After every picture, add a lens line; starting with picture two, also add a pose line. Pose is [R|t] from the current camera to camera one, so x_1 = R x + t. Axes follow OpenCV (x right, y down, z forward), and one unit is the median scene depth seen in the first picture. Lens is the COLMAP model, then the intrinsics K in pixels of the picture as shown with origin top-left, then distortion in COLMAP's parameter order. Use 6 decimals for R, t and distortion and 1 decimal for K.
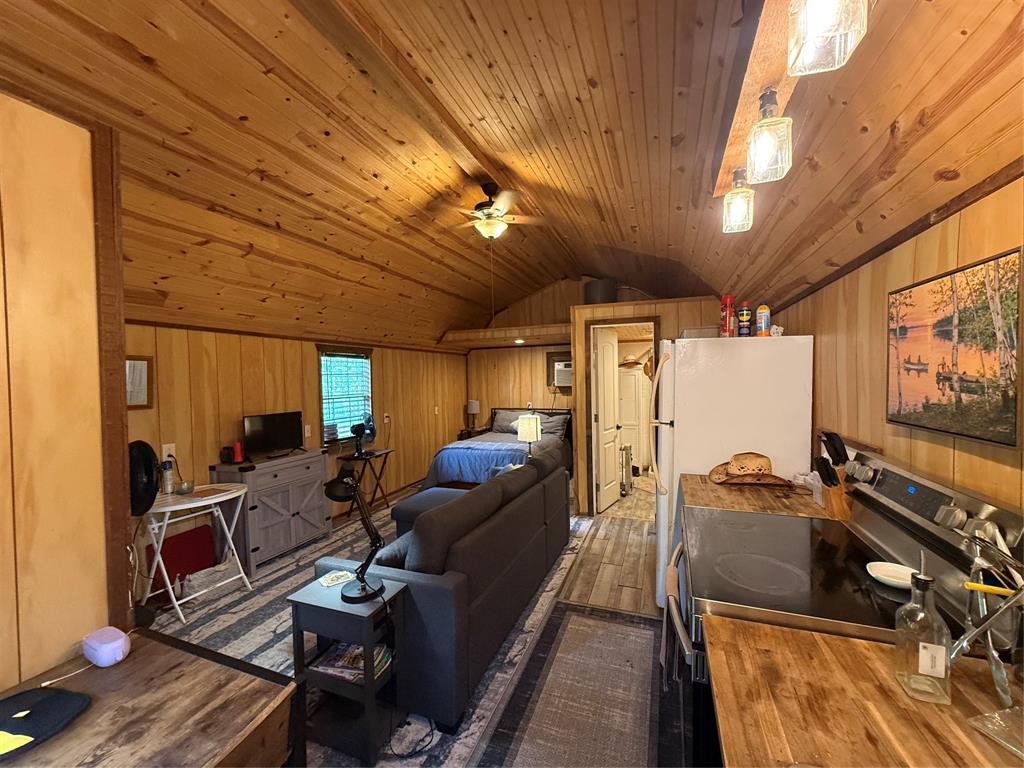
lens RADIAL K [[409.9, 0, 514.1], [0, 409.9, 388.9], [0, 0, 1]] dist [0.002290, -0.000028]
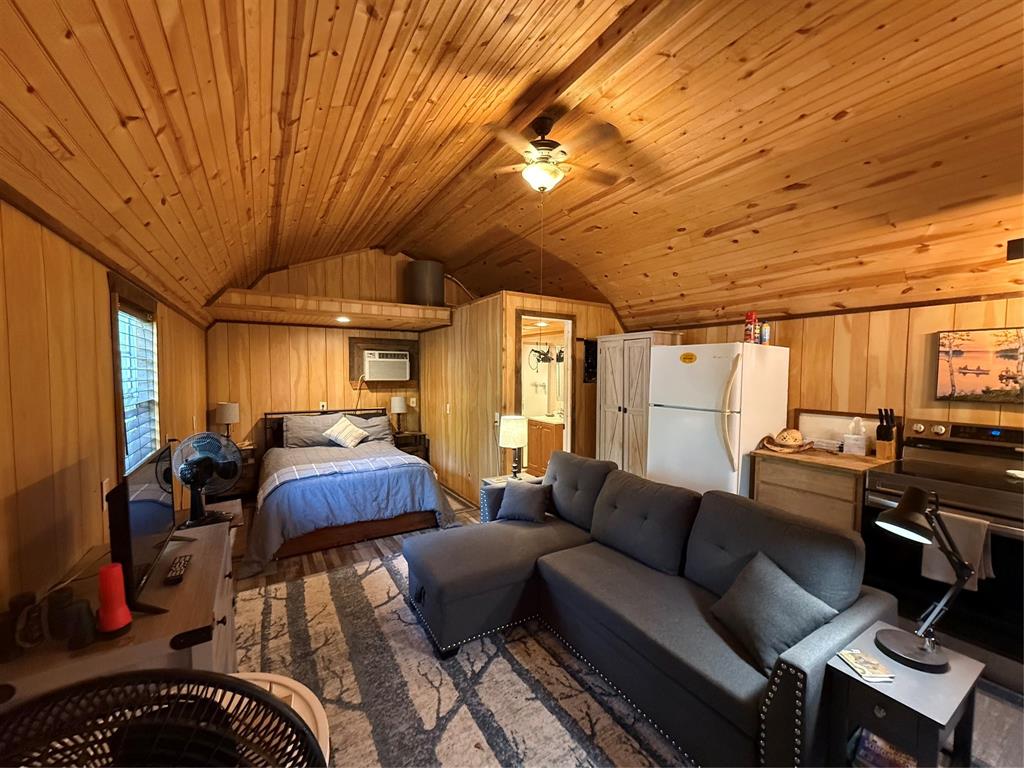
lens RADIAL K [[409.9, 0, 514.6], [0, 409.9, 387.9], [0, 0, 1]] dist [0.002290, -0.000028]
pose [[0.611492, -0.011351, 0.791169, -0.587396], [0.002962, 0.999923, 0.012057, -0.001967], [-0.791245, -0.005029, 0.611479, 0.467613]]
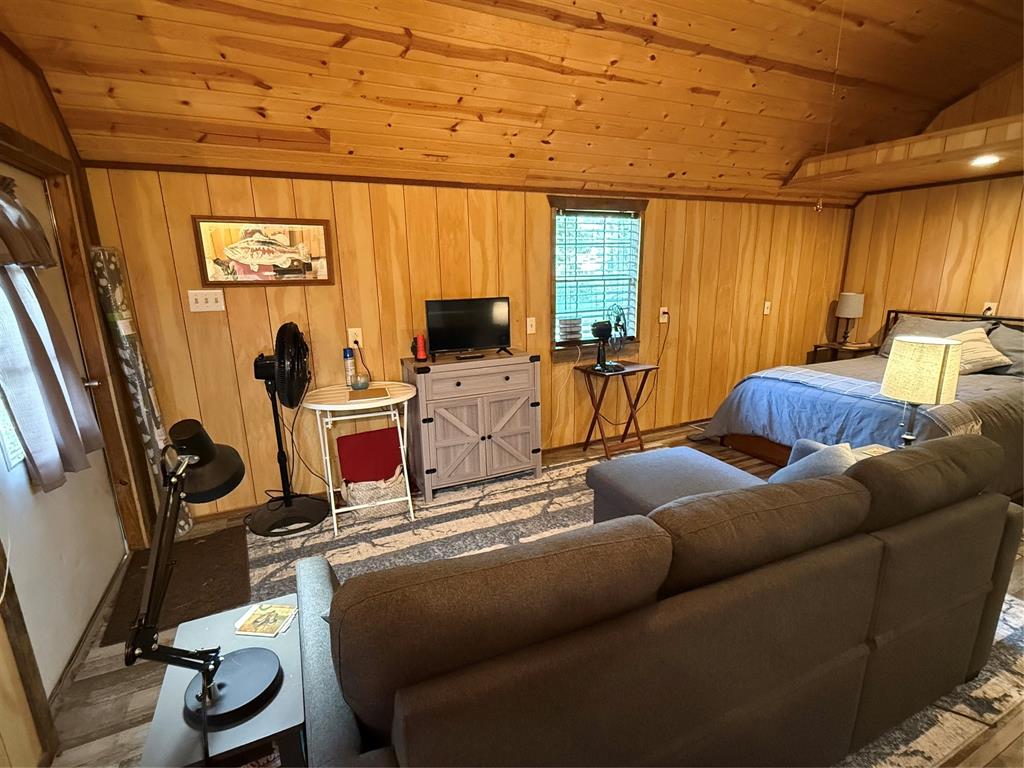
lens RADIAL K [[491.0, 0, 512.8], [0, 491.0, 390.1], [0, 0, 1]] dist [-0.002767, 0.000508]
pose [[0.714742, 0.177172, -0.676575, 0.075464], [-0.015780, 0.971220, 0.237660, 0.008909], [0.699210, -0.159189, 0.696968, 0.370948]]
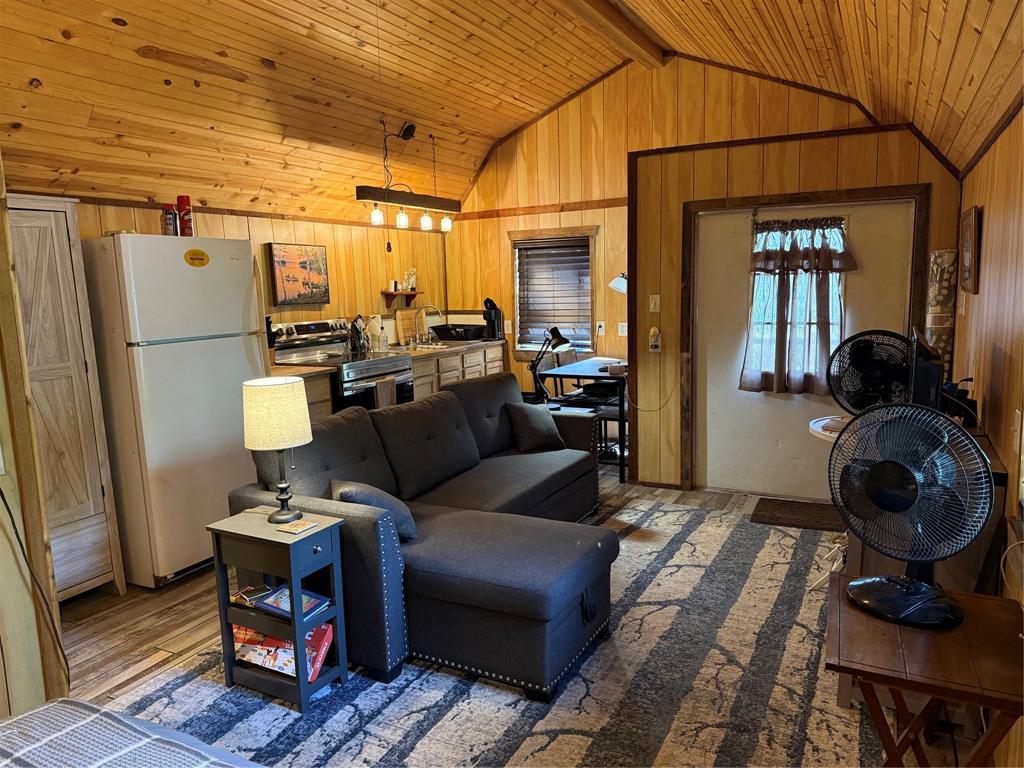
lens RADIAL K [[714.1, 0, 517.8], [0, 714.1, 388.2], [0, 0, 1]] dist [0.023239, -0.022477]
pose [[-0.991939, 0.030727, 0.122937, -0.245517], [0.051540, 0.984115, 0.169888, -0.021345], [-0.115764, 0.174855, -0.977765, 1.520952]]
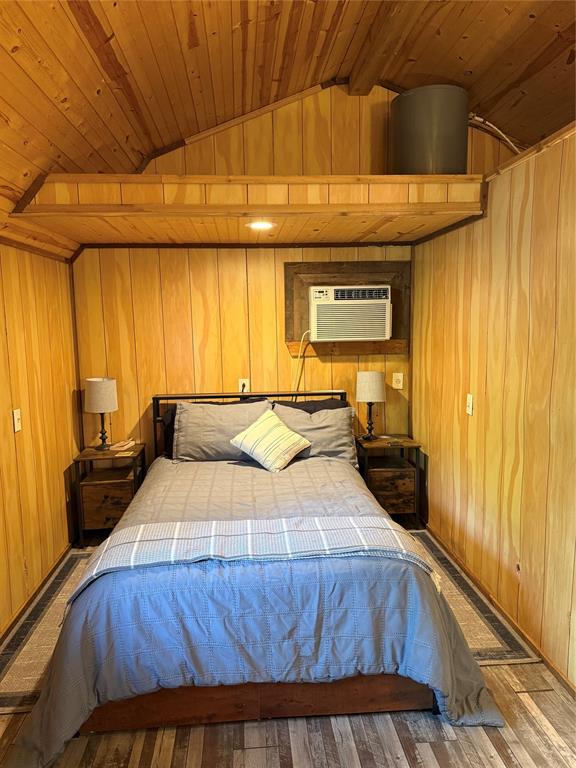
lens RADIAL K [[535.6, 0, 284.0], [0, 535.6, 389.6], [0, 0, 1]] dist [0.023239, -0.022477]
pose [[0.906676, -0.052847, 0.418504, -0.278701], [0.010019, 0.994539, 0.103880, -0.024864], [-0.421709, -0.089992, 0.902254, 0.816511]]
